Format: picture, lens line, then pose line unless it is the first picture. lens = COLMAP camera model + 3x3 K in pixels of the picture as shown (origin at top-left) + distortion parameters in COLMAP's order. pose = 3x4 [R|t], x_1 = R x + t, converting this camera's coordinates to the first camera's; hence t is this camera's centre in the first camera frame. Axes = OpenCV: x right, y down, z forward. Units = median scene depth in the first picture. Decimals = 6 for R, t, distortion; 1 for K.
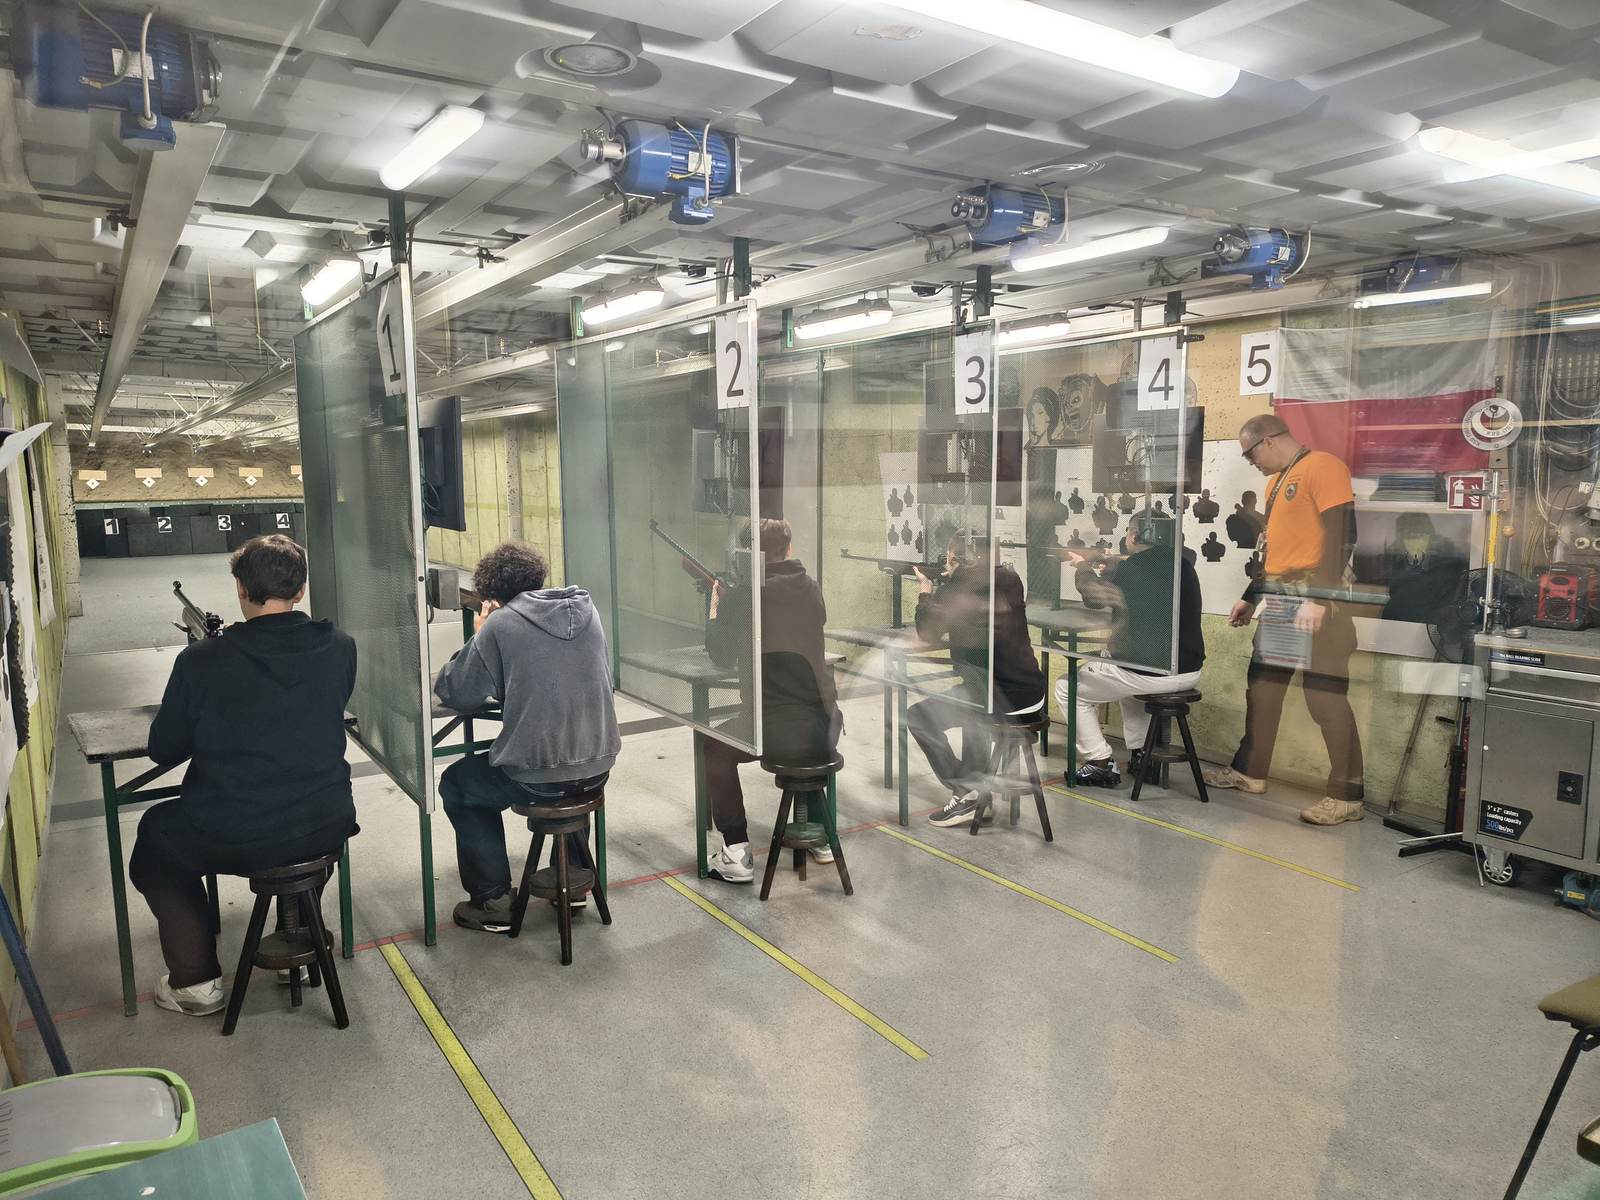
lens RADIAL K [[1088.8, 0, 800.0], [0, 1088.8, 600.0], [0, 0, 1]] dist [0.063196, -0.105026]
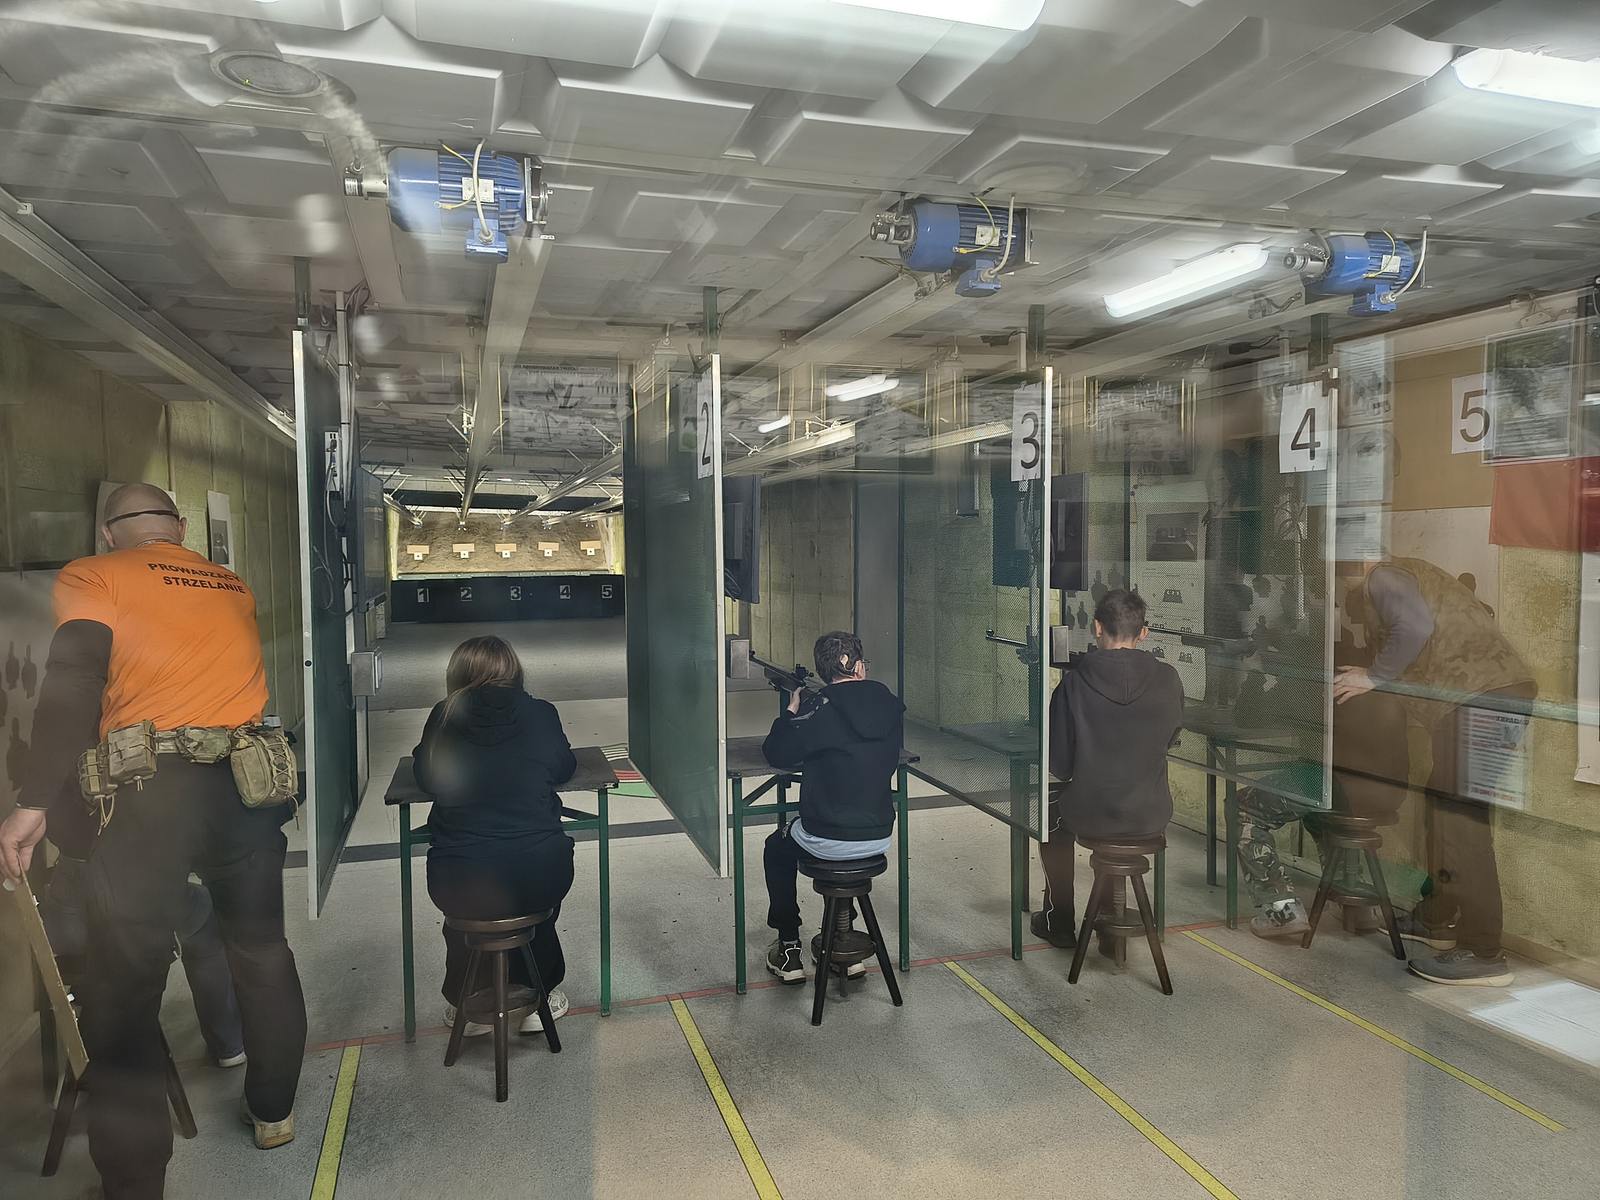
lens RADIAL K [[1096.0, 0, 800.0], [0, 1096.0, 600.0], [0, 0, 1]] dist [0.050622, -0.067194]
pose [[0.962991, 0.014462, -0.269146, 0.198827], [-0.032705, 0.997451, -0.063419, -0.017517], [0.267543, 0.069874, 0.961009, 0.135566]]
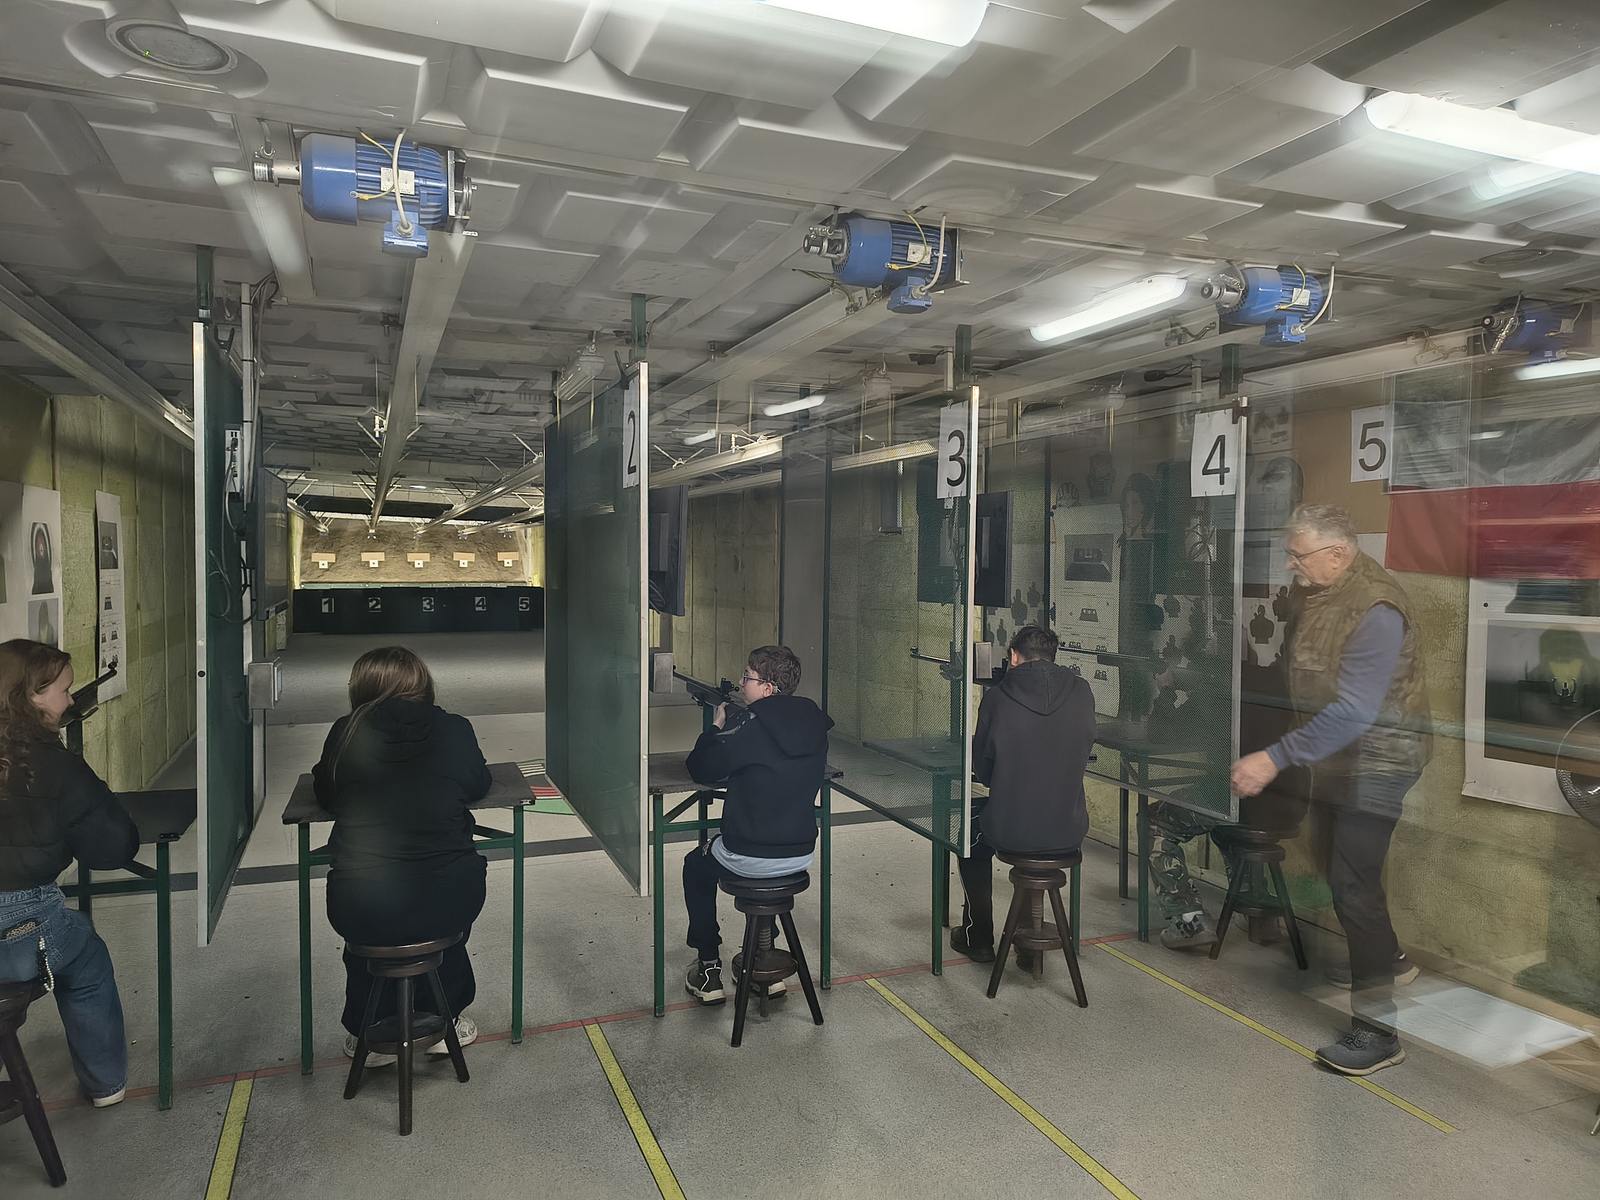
lens RADIAL K [[1092.9, 0, 822.7], [0, 1092.9, 597.0], [0, 0, 1]] dist [0.065101, -0.096670]
pose [[0.983385, 0.023443, -0.180013, 0.194278], [-0.039064, 0.995722, -0.083733, -0.016610], [0.177280, 0.089374, 0.980094, 0.141583]]
